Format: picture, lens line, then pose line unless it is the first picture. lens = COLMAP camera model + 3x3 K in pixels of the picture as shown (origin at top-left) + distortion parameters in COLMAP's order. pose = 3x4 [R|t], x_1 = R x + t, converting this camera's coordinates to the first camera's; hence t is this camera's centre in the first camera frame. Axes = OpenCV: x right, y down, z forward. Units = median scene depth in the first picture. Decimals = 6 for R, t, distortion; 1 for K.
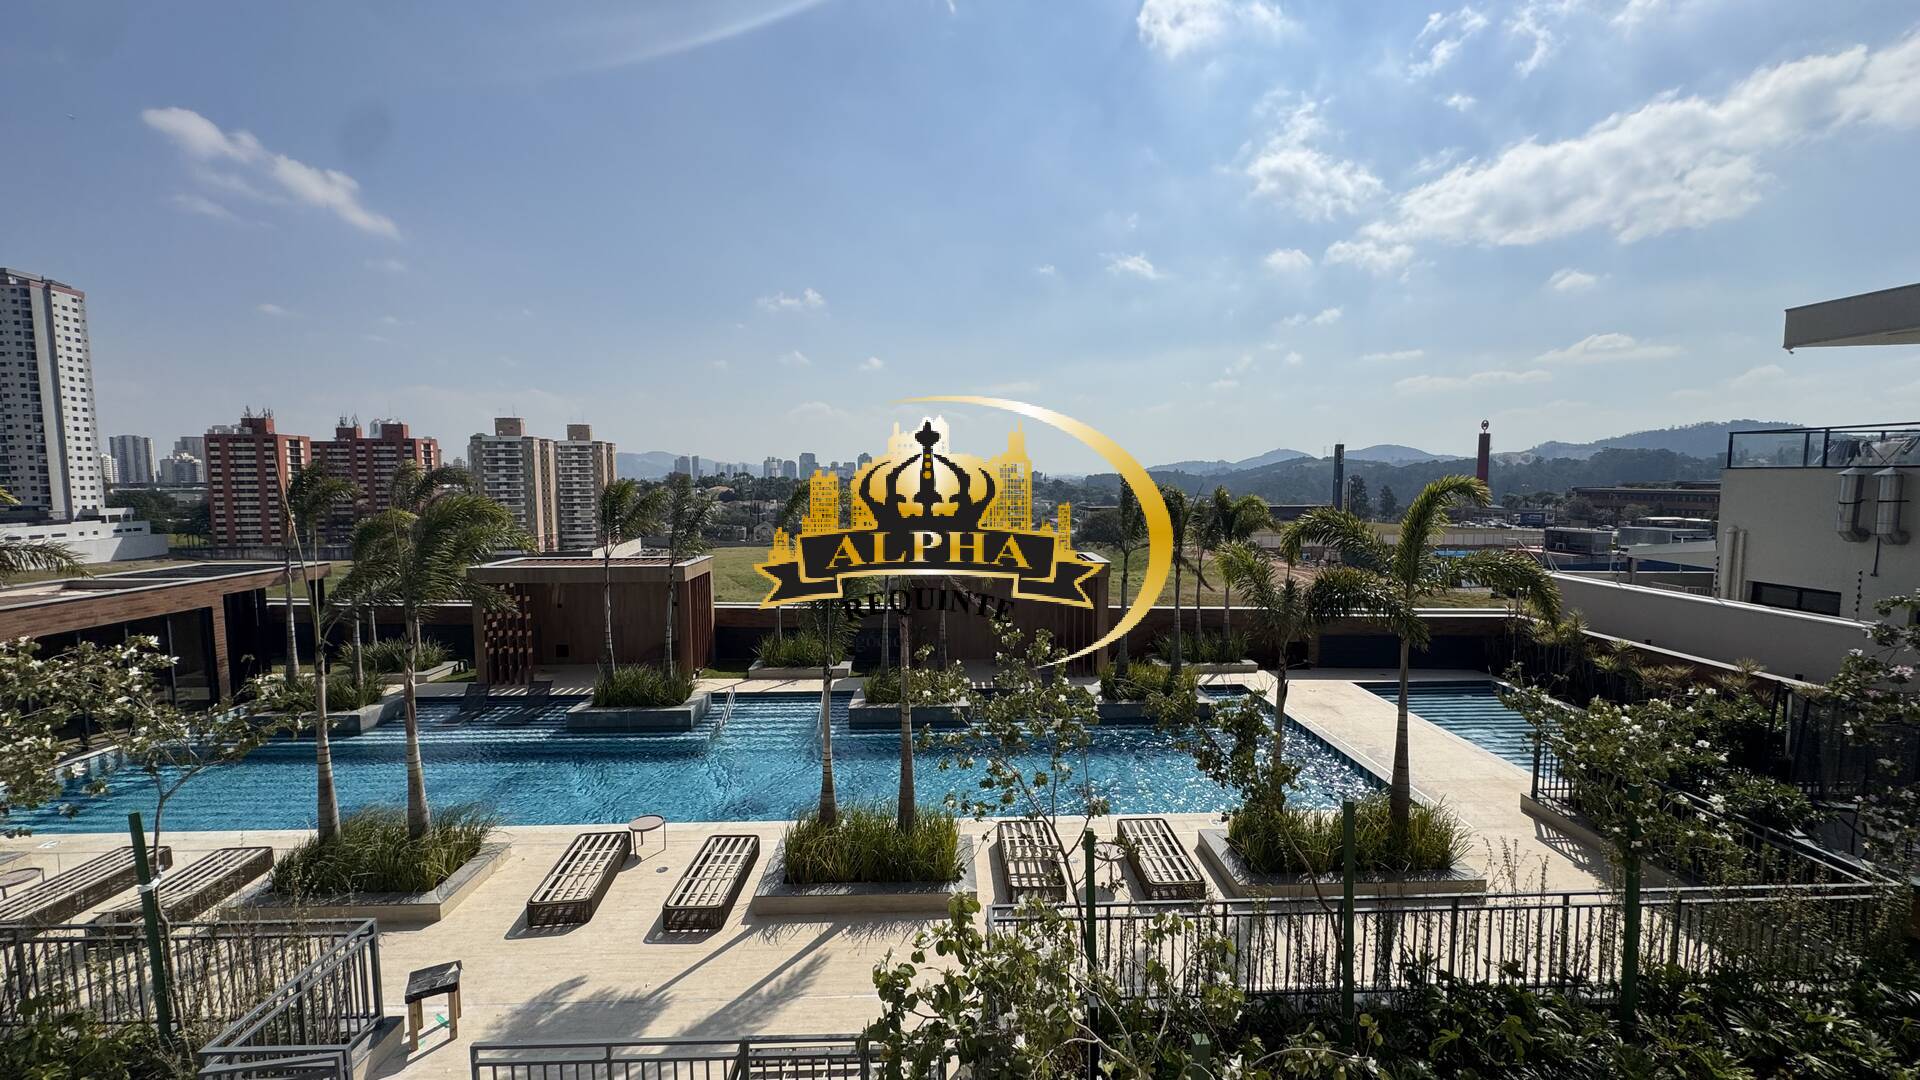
lens RADIAL K [[778.2, 0, 955.5], [0, 778.2, 547.2], [0, 0, 1]] dist [-0.004323, 0.000311]
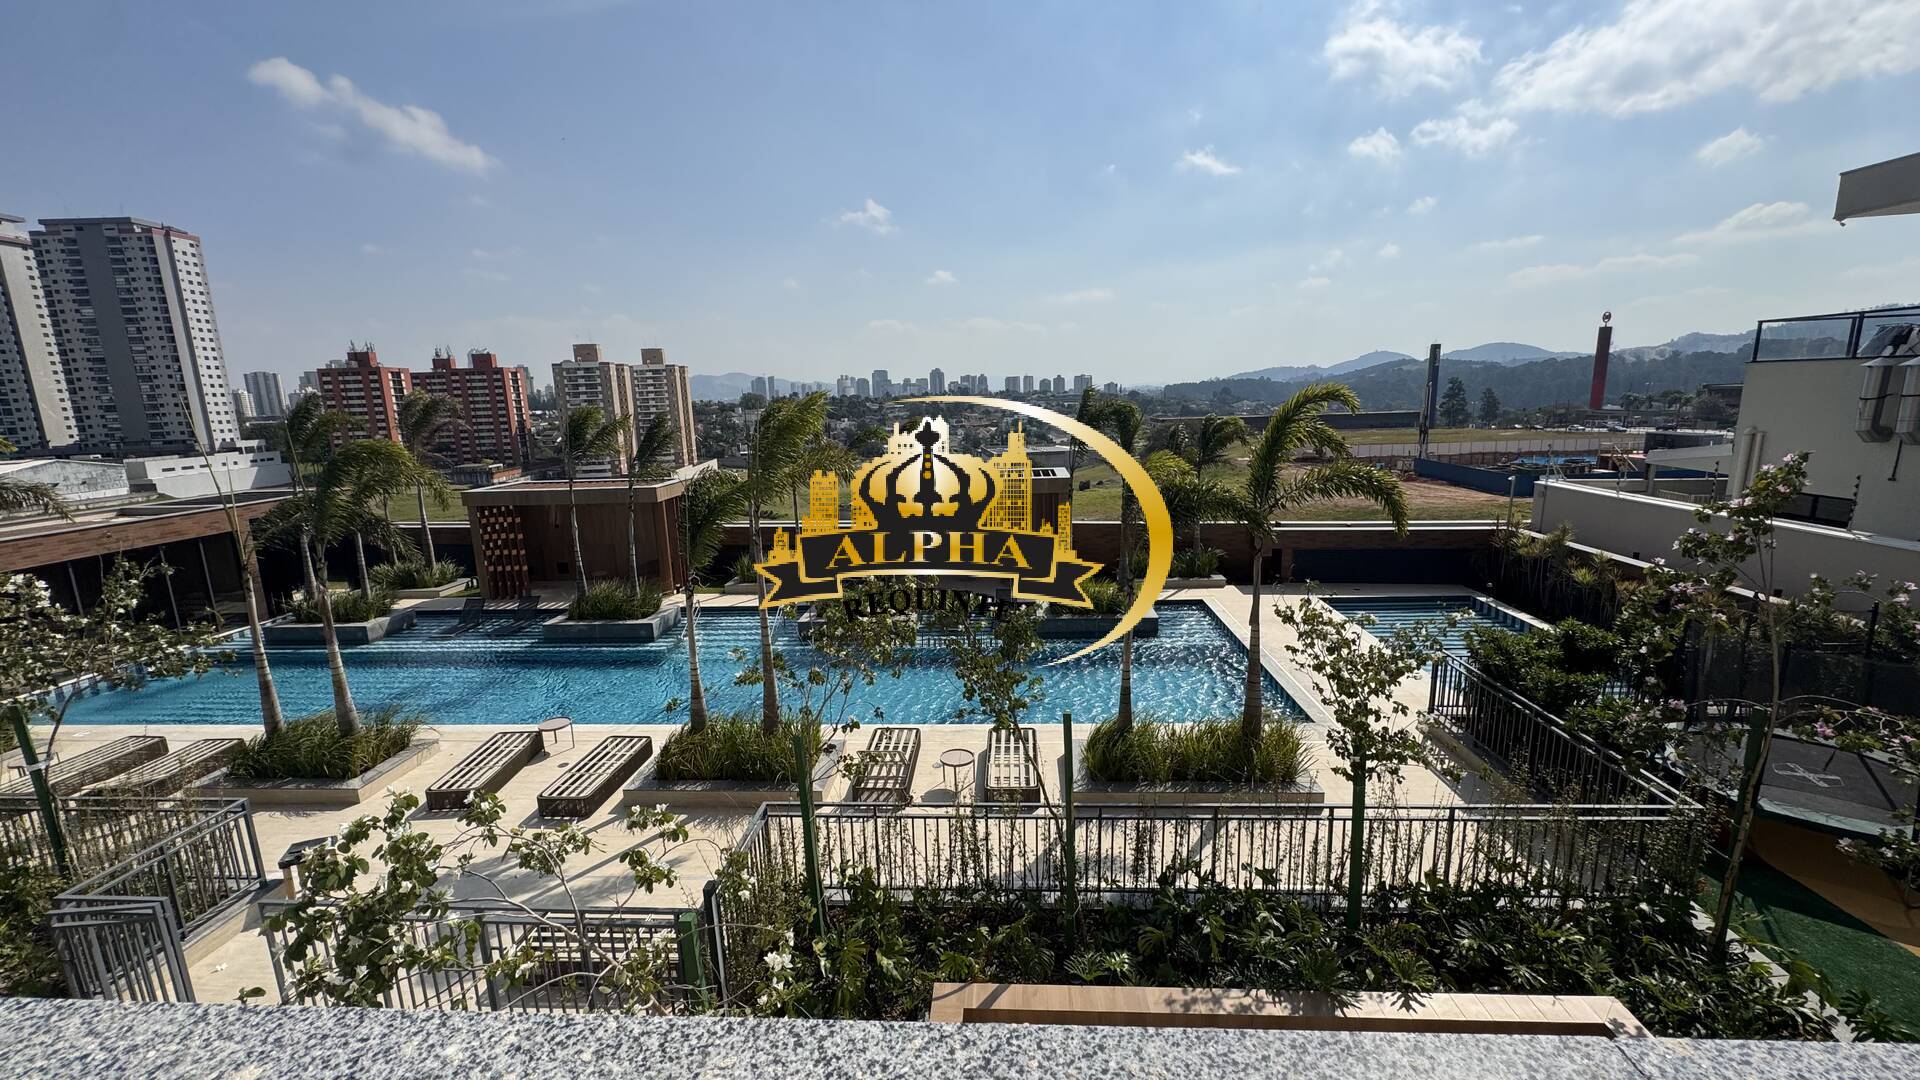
lens RADIAL K [[778.2, 0, 969.9], [0, 778.2, 538.3], [0, 0, 1]] dist [-0.004323, 0.000311]
pose [[0.995134, -0.007442, -0.098252, 0.172410], [0.016940, 0.995218, 0.096200, -0.000991], [0.097066, -0.097396, 0.990501, -0.002815]]
